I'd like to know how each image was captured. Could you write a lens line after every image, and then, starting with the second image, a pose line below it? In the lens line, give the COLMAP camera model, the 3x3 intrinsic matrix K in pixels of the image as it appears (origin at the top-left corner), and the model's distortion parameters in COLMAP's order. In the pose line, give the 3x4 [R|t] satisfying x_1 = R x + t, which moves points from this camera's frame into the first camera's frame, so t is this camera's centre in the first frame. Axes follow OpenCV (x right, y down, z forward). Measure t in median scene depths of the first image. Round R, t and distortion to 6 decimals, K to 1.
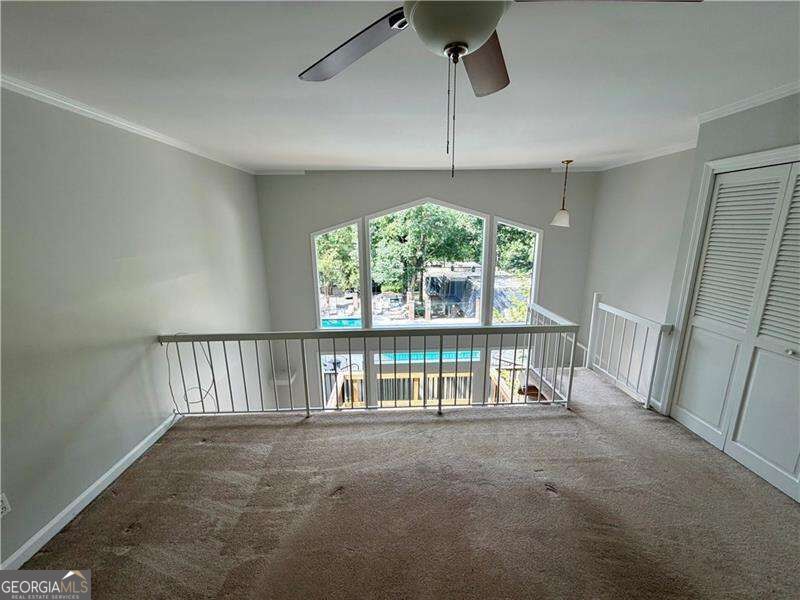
lens RADIAL K [[320.0, 0, 401.1], [0, 320.0, 301.4], [0, 0, 1]] dist [-0.001963, 0.000049]
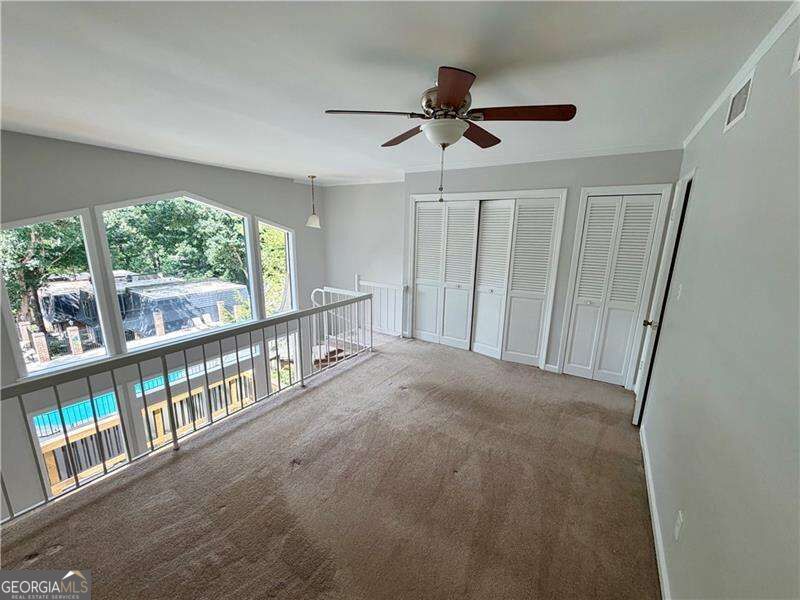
lens RADIAL K [[320.0, 0, 405.2], [0, 320.0, 299.8], [0, 0, 1]] dist [-0.001963, 0.000049]
pose [[0.556200, -0.153883, 0.816677, -0.322323], [0.161917, 0.983940, 0.075126, 0.009130], [-0.815122, 0.090449, 0.572185, 0.007716]]
